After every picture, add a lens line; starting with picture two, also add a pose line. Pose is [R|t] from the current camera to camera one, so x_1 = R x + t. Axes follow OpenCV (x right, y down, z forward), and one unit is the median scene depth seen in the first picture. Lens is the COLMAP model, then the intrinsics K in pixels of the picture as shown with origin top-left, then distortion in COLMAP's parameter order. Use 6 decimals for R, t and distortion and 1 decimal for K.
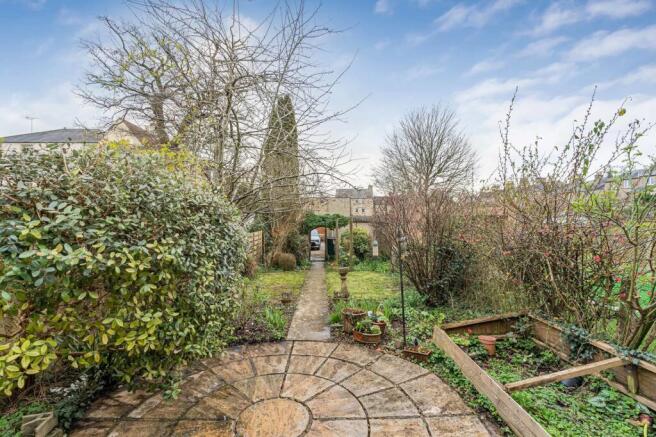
lens RADIAL K [[298.7, 0, 329.0], [0, 298.7, 219.9], [0, 0, 1]] dist [0.001342, 0.000258]
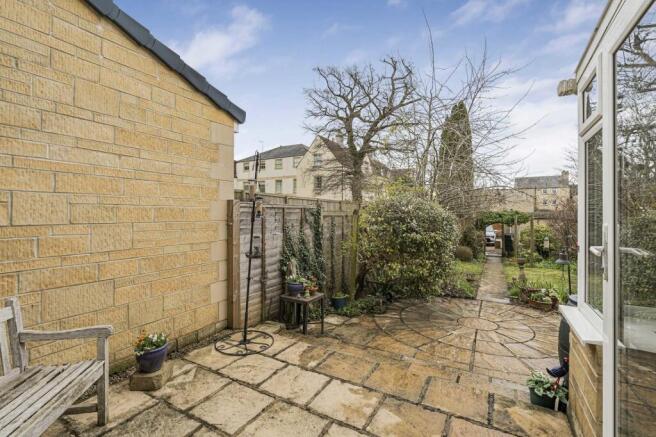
lens RADIAL K [[298.7, 0, 329.5], [0, 298.7, 211.8], [0, 0, 1]] dist [0.001342, 0.000258]
pose [[0.861981, 0.000266, -0.506940, -0.004025], [-0.002900, 0.999986, -0.004405, -0.011195], [0.506932, 0.005267, 0.861970, -0.199637]]
